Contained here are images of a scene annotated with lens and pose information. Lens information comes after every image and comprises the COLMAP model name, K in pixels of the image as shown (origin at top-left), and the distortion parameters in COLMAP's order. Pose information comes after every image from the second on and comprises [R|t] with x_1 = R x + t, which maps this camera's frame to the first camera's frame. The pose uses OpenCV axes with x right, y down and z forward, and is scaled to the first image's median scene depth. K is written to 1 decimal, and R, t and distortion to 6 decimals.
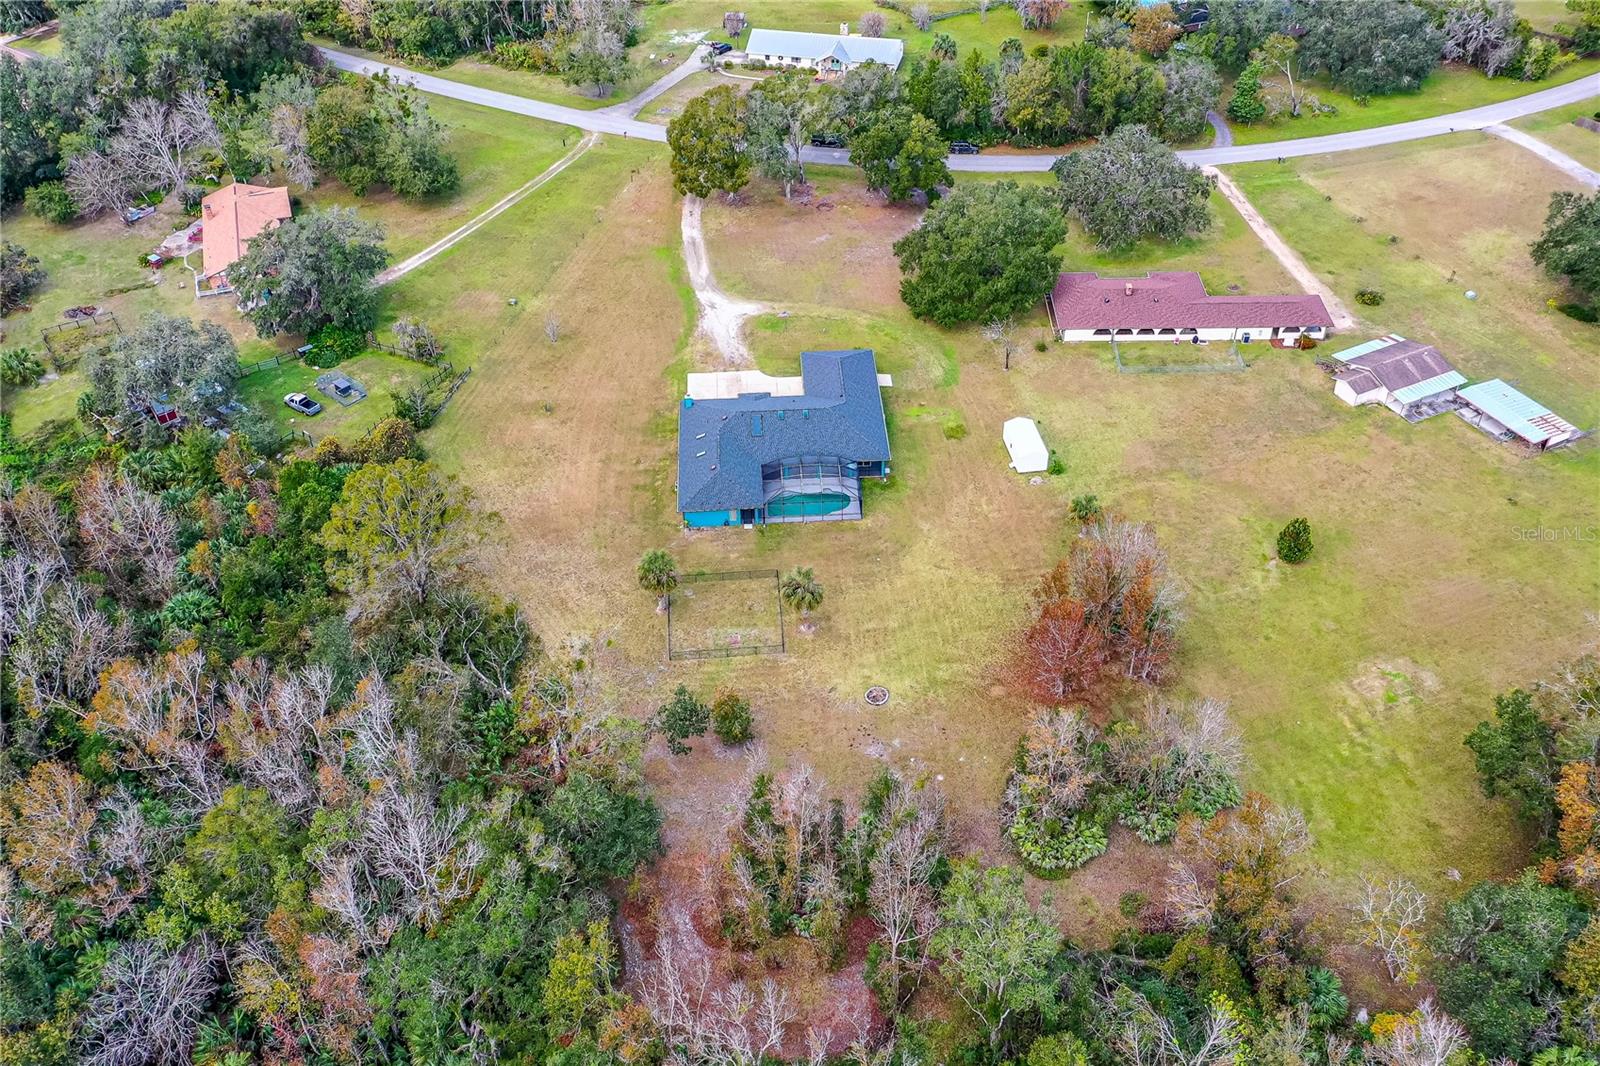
lens RADIAL K [[1464.1, 0, 800.0], [0, 1464.1, 533.0], [0, 0, 1]] dist [0.007598, 0.070900]
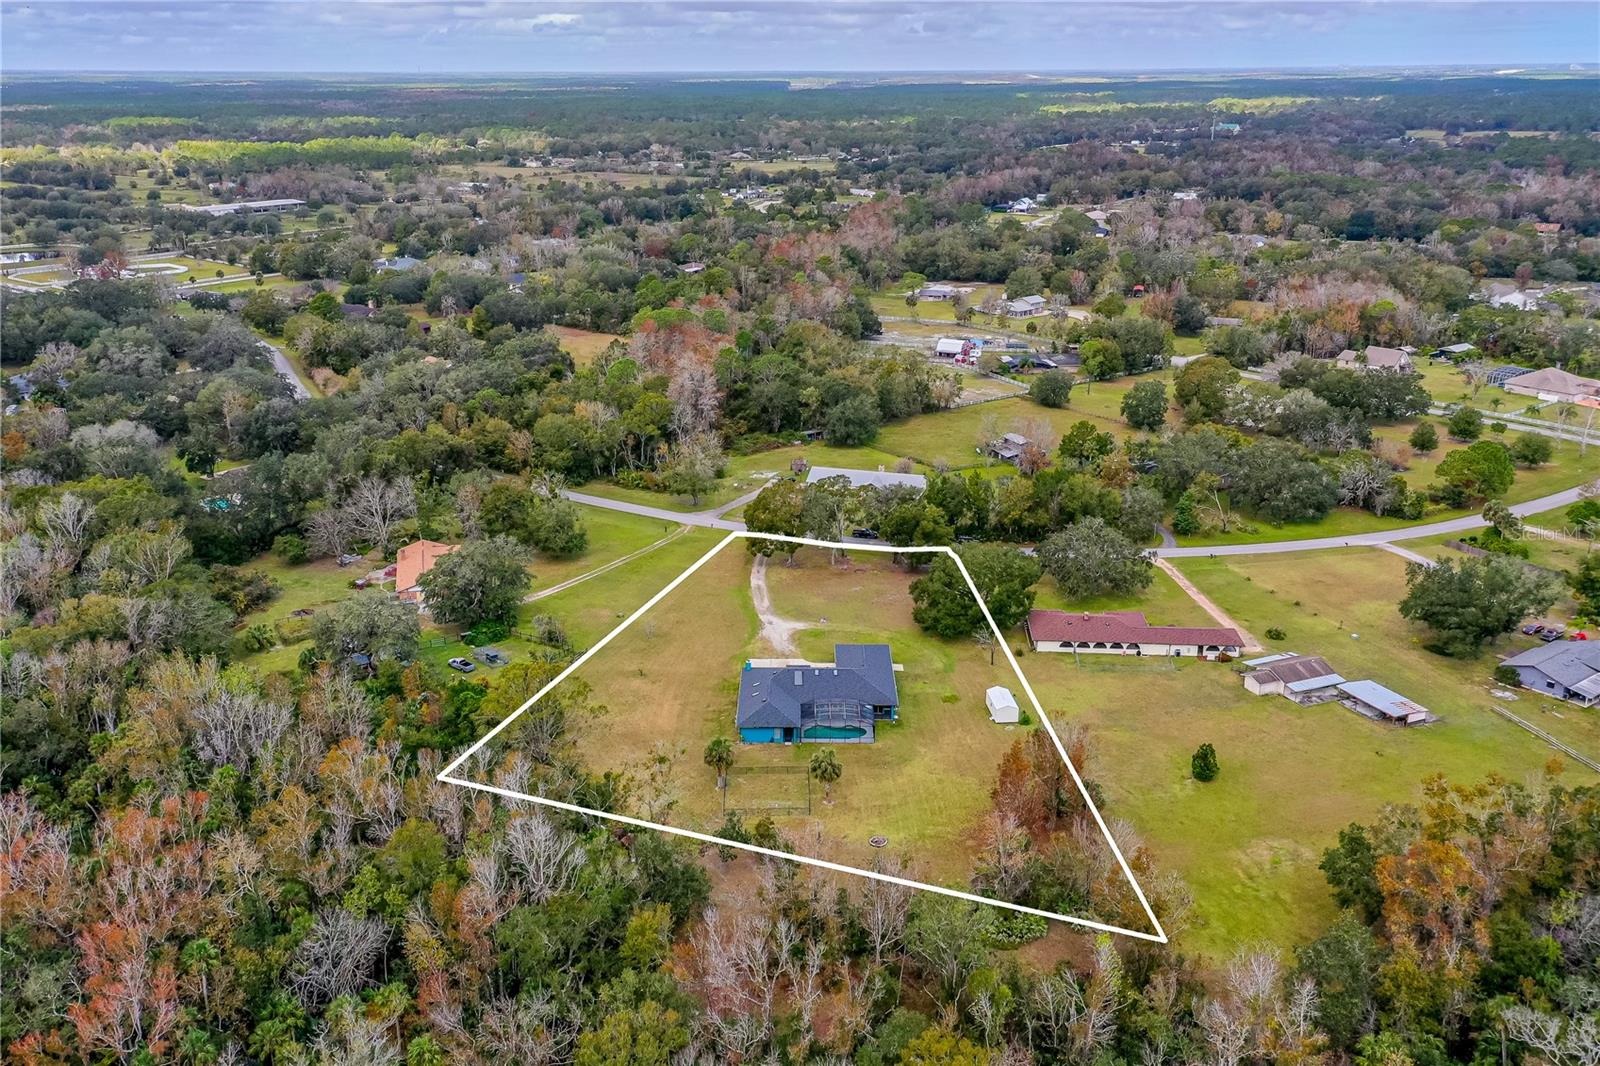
lens RADIAL K [[1464.1, 0, 800.0], [0, 1464.1, 533.0], [0, 0, 1]] dist [0.007598, 0.070900]
pose [[0.998355, 0.027793, -0.050156, 0.031414], [-0.045105, 0.920712, -0.387628, 0.287871], [0.035406, 0.389252, 0.920451, -0.251121]]
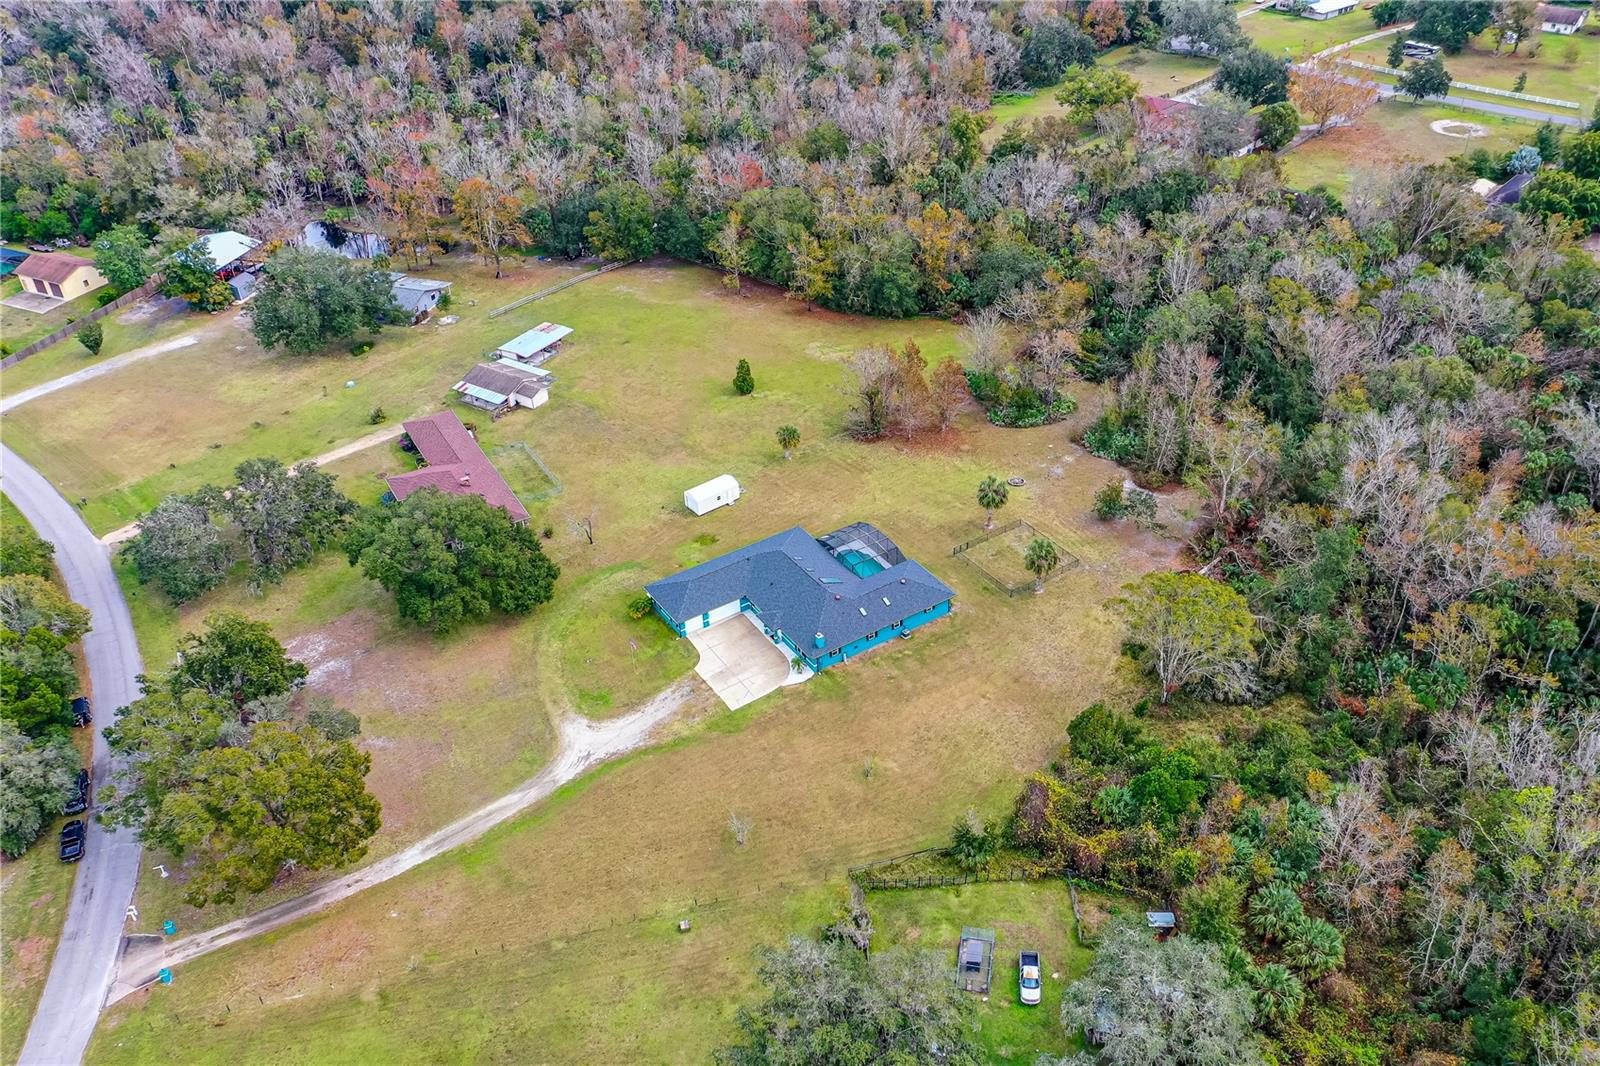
lens RADIAL K [[1464.1, 0, 800.0], [0, 1464.1, 533.0], [0, 0, 1]] dist [0.007598, 0.070900]
pose [[-0.518559, -0.436154, 0.735436, -0.706615], [0.578101, 0.454894, 0.677400, -0.738258], [-0.629996, 0.776428, 0.016252, 0.881976]]
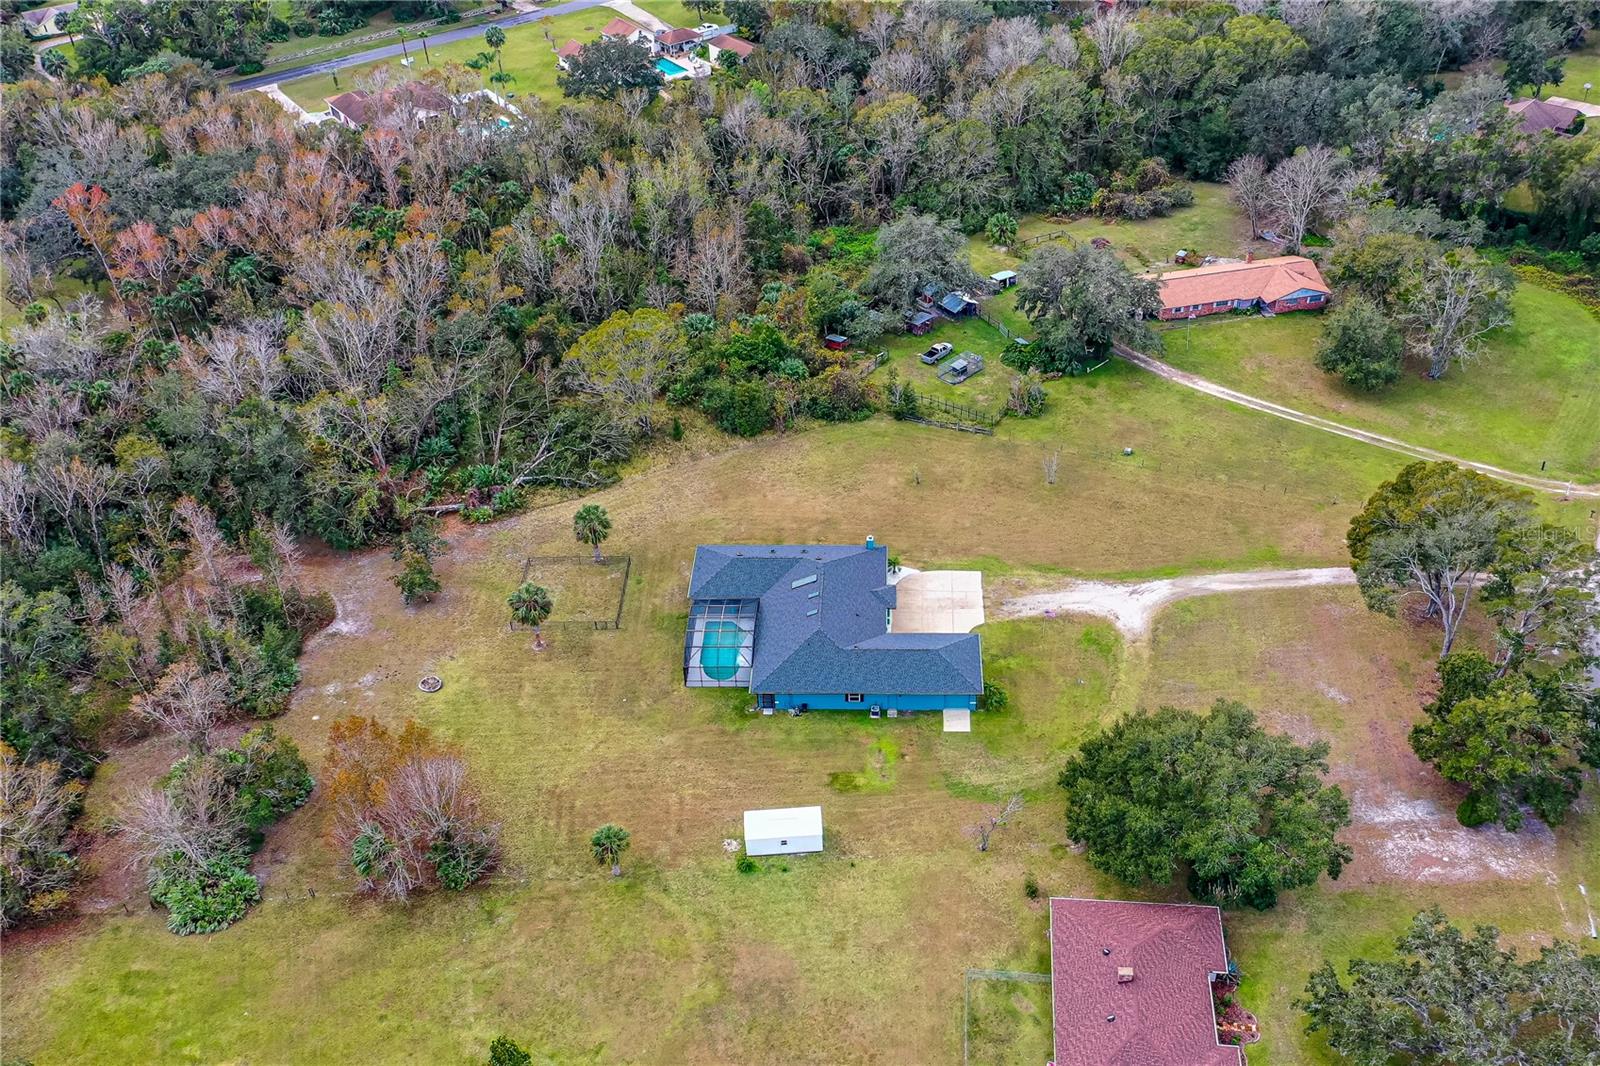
lens RADIAL K [[1464.1, 0, 800.0], [0, 1464.1, 533.0], [0, 0, 1]] dist [0.007598, 0.070900]
pose [[-0.067850, 0.635274, -0.769301, 0.601418], [-0.636277, 0.566367, 0.523813, -0.519436], [0.768471, 0.525029, 0.365782, 0.583511]]
